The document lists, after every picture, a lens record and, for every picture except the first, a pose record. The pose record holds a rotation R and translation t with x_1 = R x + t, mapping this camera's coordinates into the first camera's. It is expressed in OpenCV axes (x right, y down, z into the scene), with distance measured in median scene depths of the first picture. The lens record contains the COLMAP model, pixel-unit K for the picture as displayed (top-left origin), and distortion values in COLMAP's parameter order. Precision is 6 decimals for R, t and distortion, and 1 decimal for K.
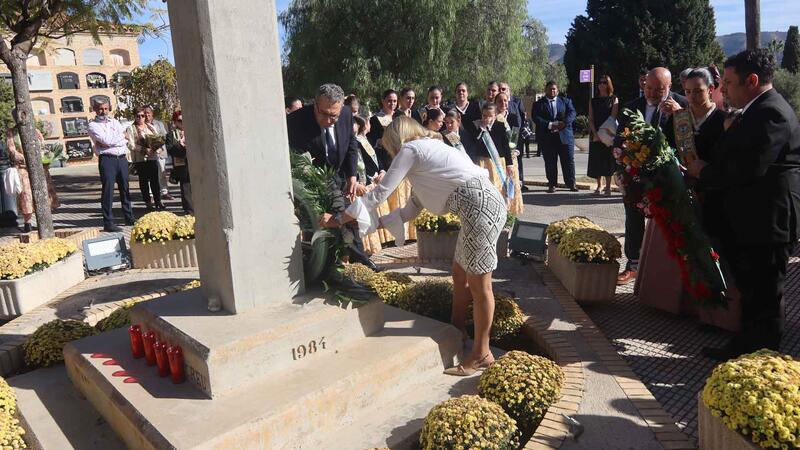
lens RADIAL K [[581.6, 0, 435.4], [0, 581.6, 223.4], [0, 0, 1]] dist [-0.005194, -0.003690]
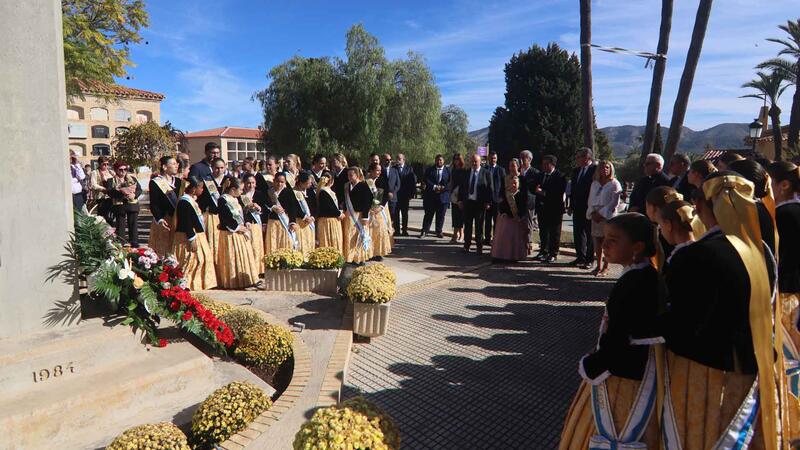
lens RADIAL K [[445.5, 0, 401.4], [0, 445.5, 198.9], [0, 0, 1]] dist [0.001806, -0.013311]
pose [[0.997876, 0.052400, 0.038703, 0.423907], [-0.047061, 0.990671, -0.127895, -0.050350], [-0.045044, 0.125802, 0.991032, 0.032669]]
